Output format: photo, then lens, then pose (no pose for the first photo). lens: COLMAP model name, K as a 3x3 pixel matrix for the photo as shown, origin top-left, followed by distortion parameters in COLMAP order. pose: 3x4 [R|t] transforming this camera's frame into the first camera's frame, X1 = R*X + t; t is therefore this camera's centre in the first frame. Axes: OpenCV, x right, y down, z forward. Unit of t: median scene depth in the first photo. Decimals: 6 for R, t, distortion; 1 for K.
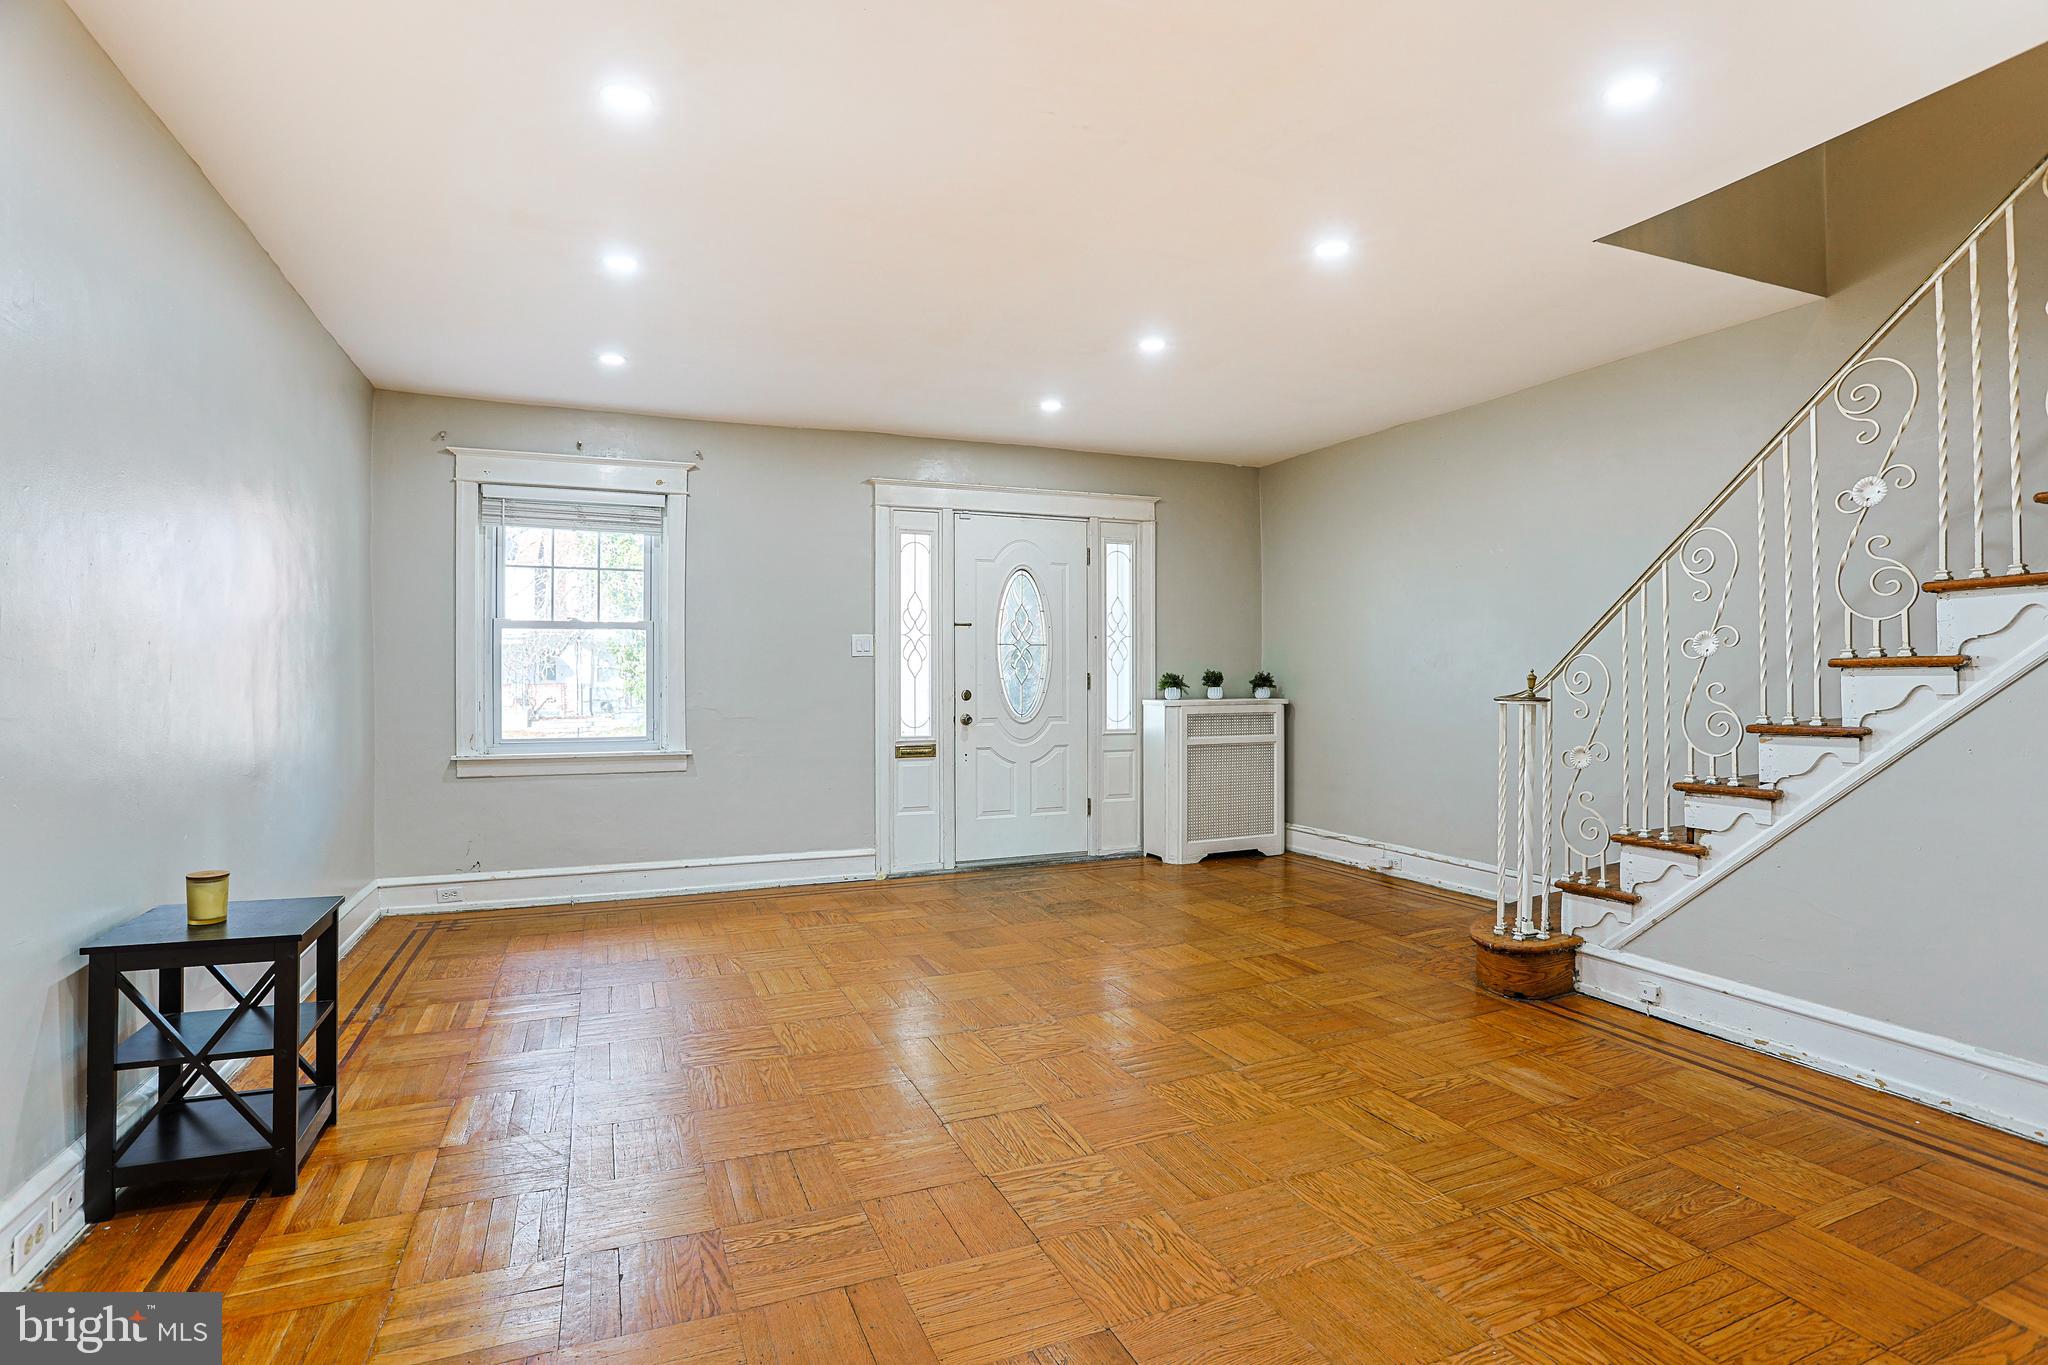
lens RADIAL K [[988.2, 0, 1020.5], [0, 988.2, 674.5], [0, 0, 1]] dist [-0.076685, 0.030308]
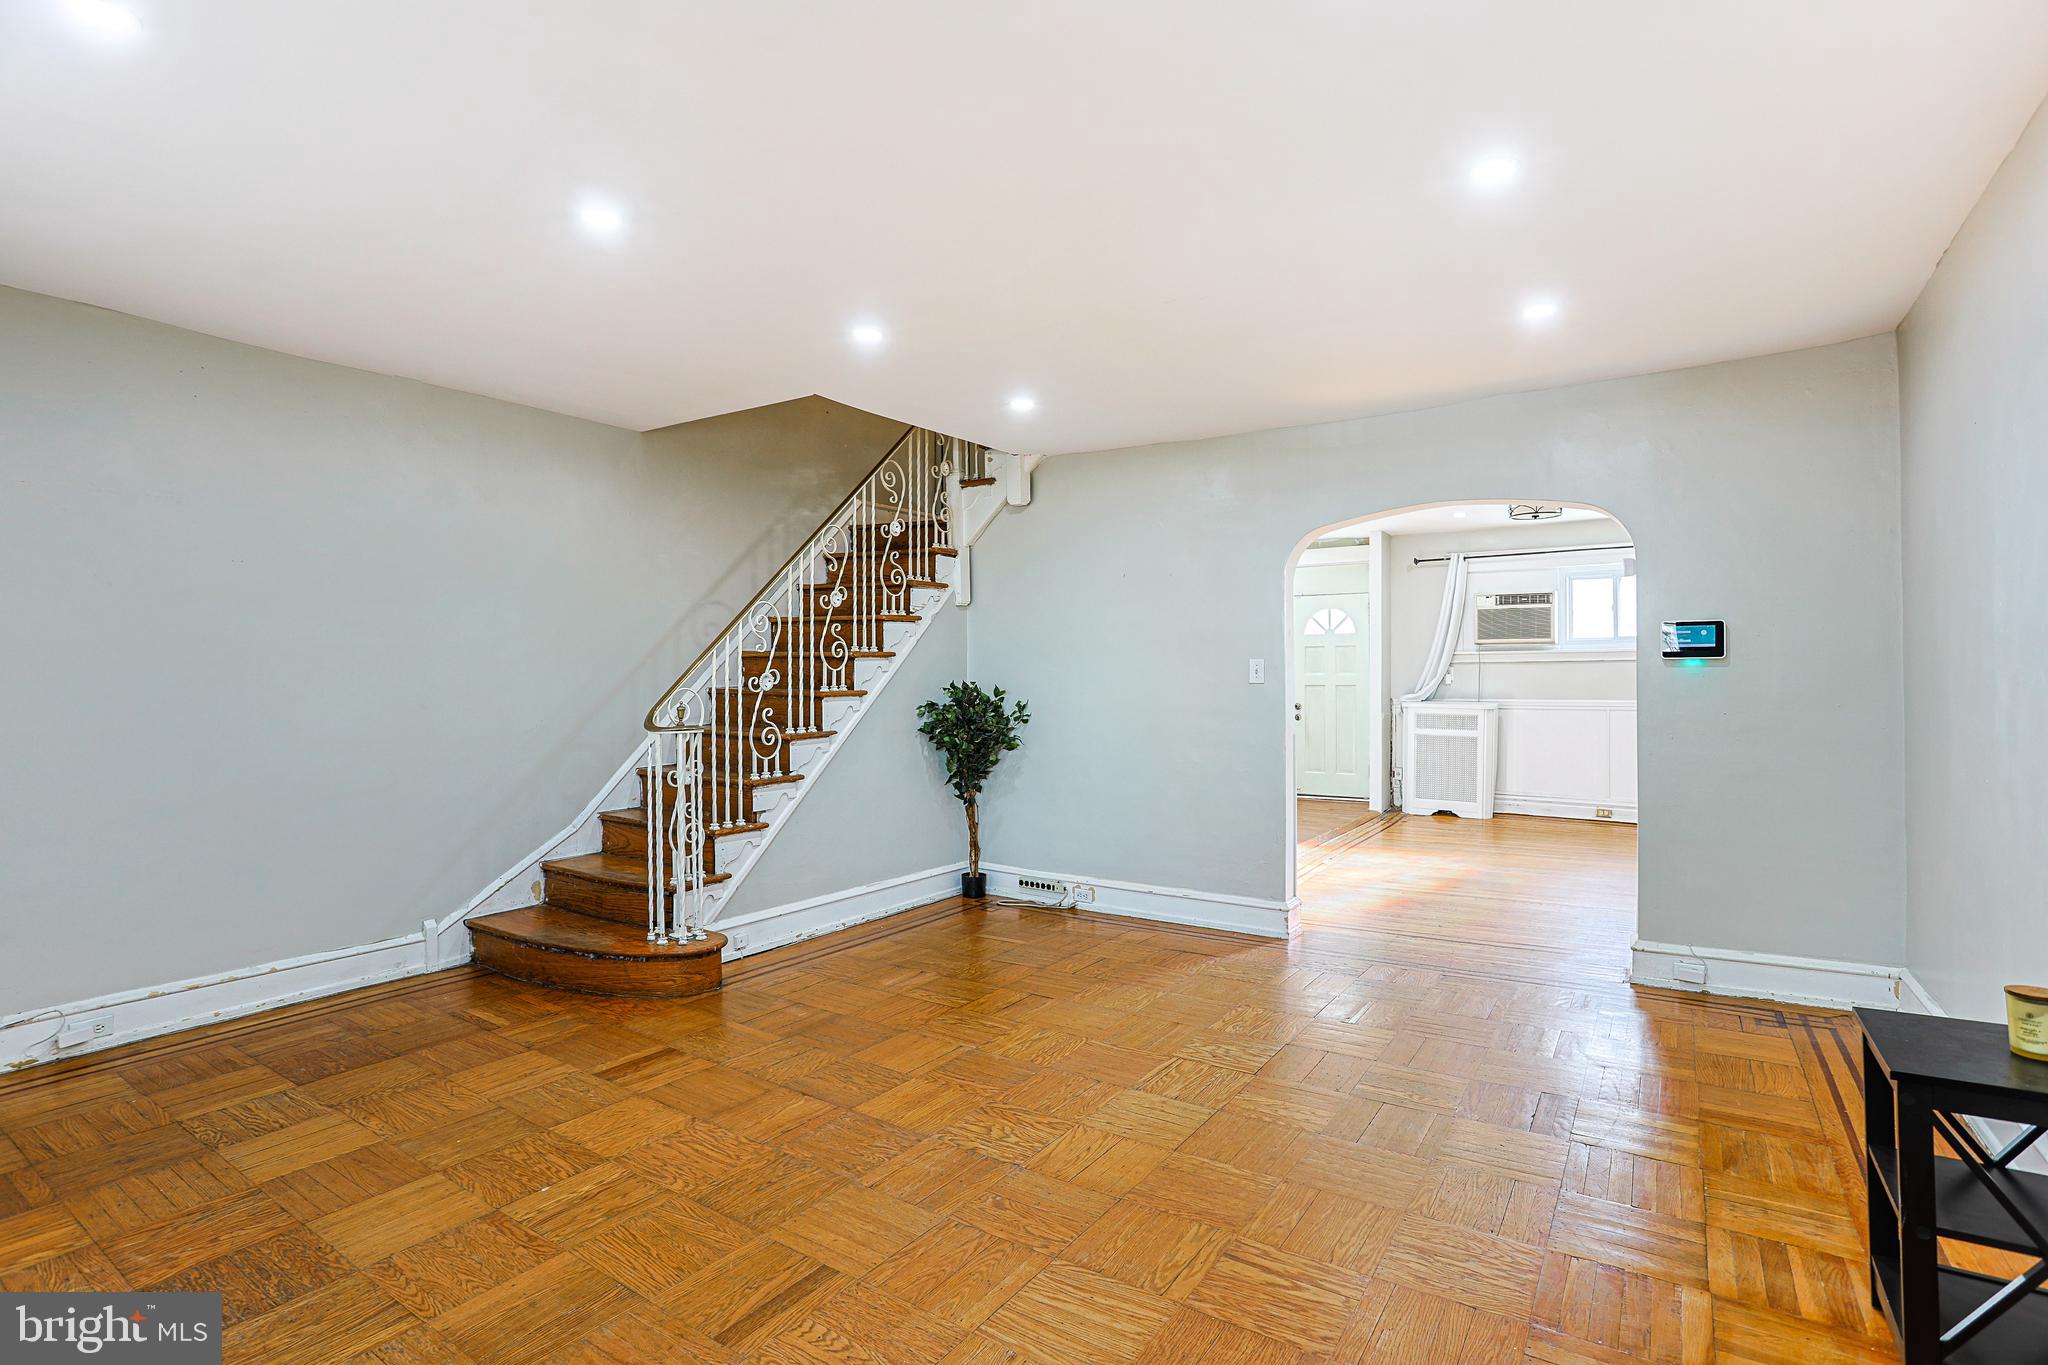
lens RADIAL K [[988.2, 0, 1020.5], [0, 988.2, 674.5], [0, 0, 1]] dist [-0.076685, 0.030308]
pose [[-0.540228, 0.009070, 0.841470, -0.452892], [0.008571, 0.999949, -0.005275, -0.019595], [-0.841475, 0.004363, -0.540279, 0.897849]]
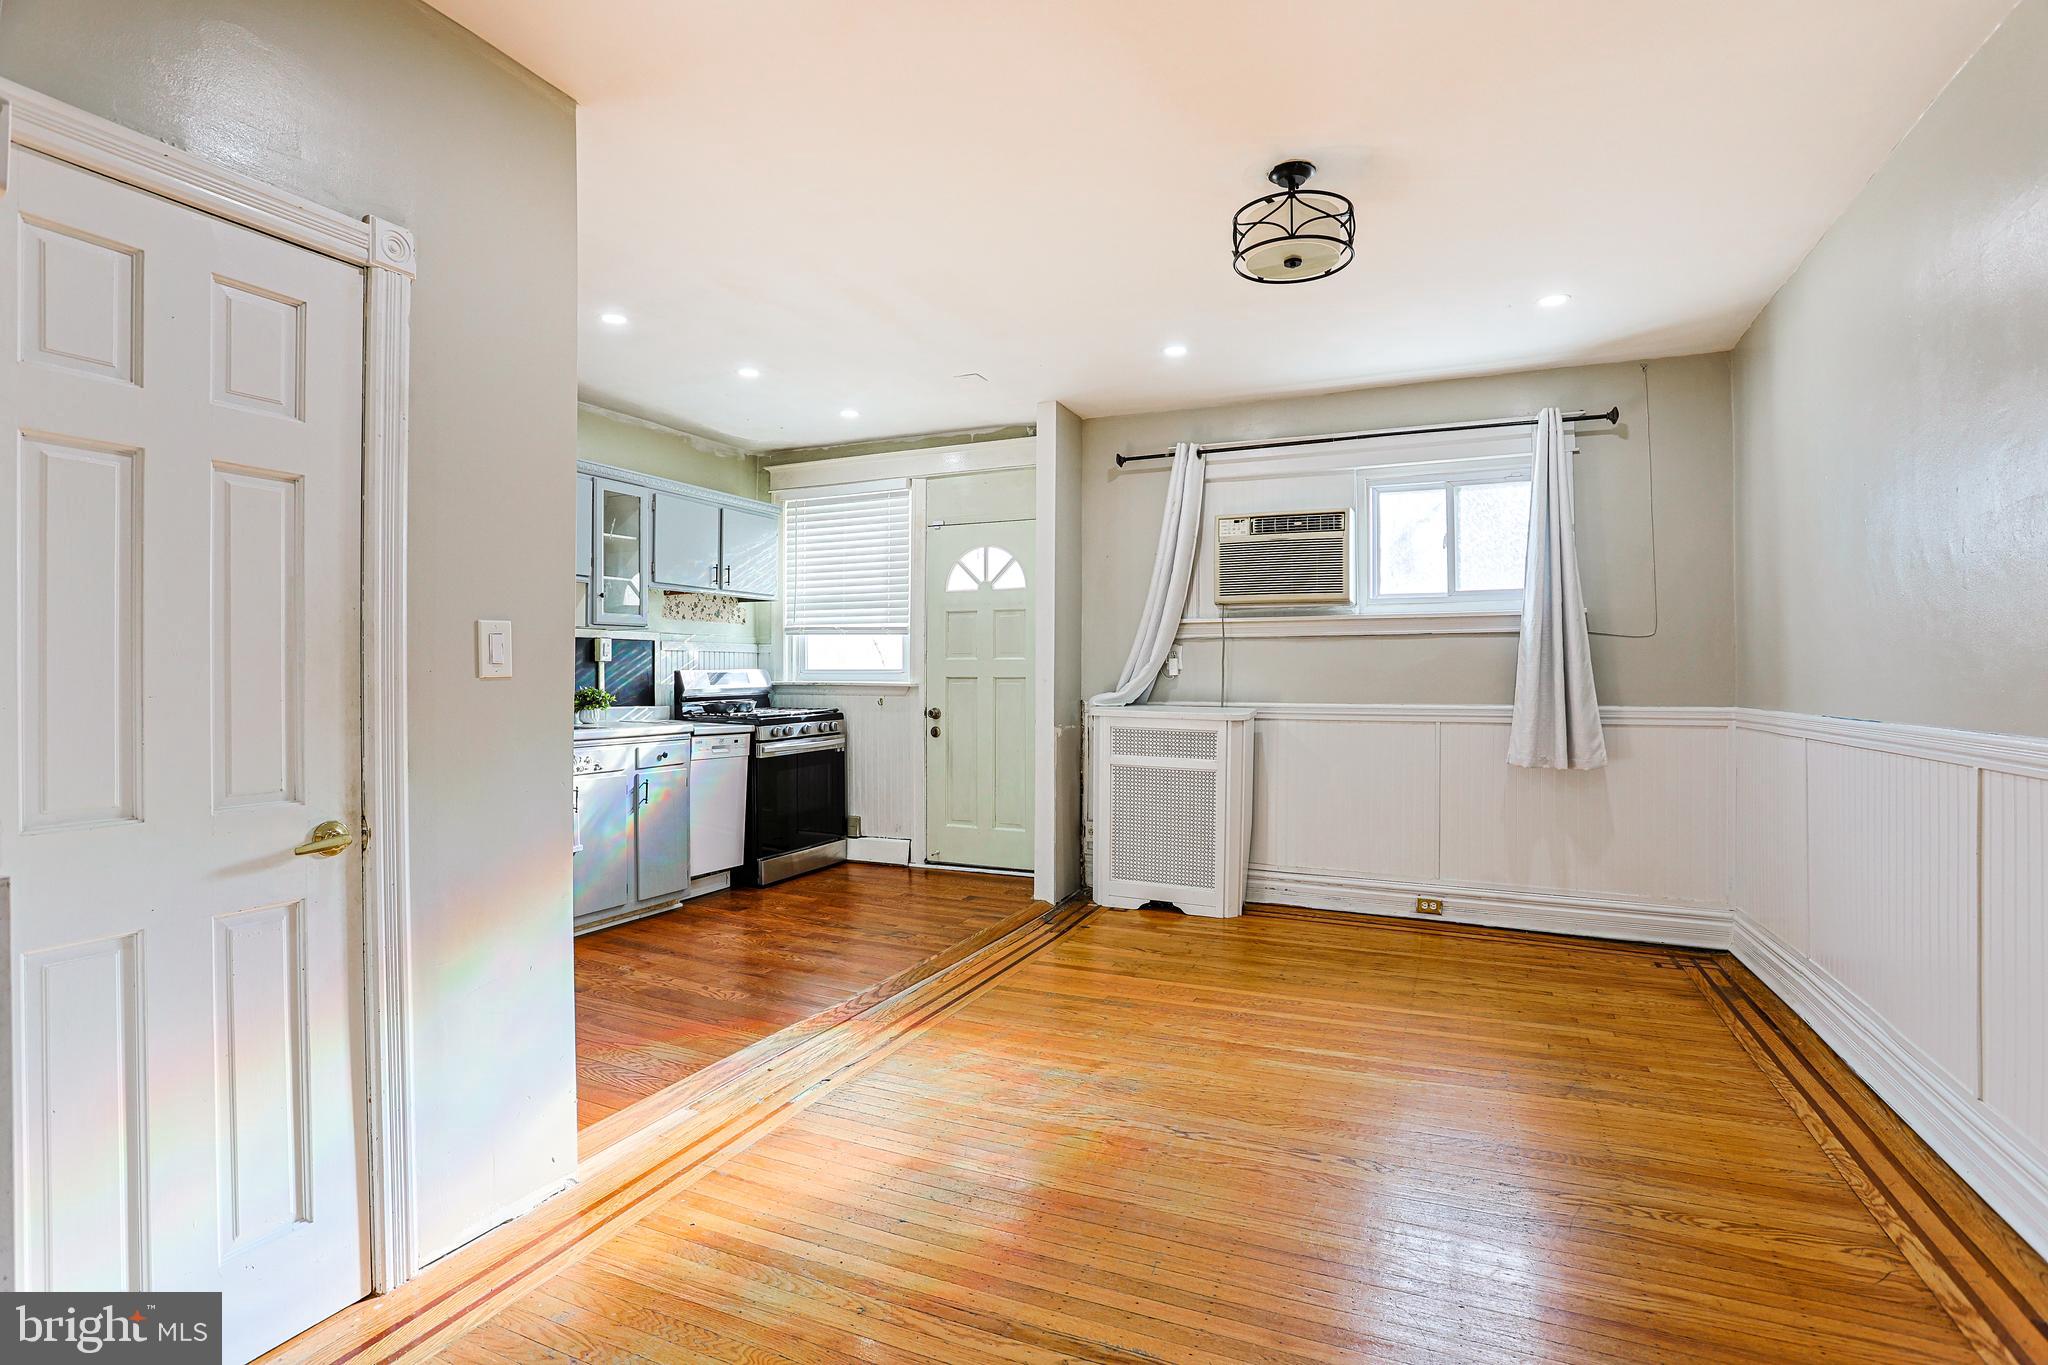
lens RADIAL K [[988.2, 0, 1020.5], [0, 988.2, 674.5], [0, 0, 1]] dist [-0.076685, 0.030308]
pose [[-0.676815, 0.004799, 0.736137, -0.059036], [0.001081, 0.999984, -0.005525, -0.001662], [-0.736152, -0.002944, -0.676810, 0.153703]]
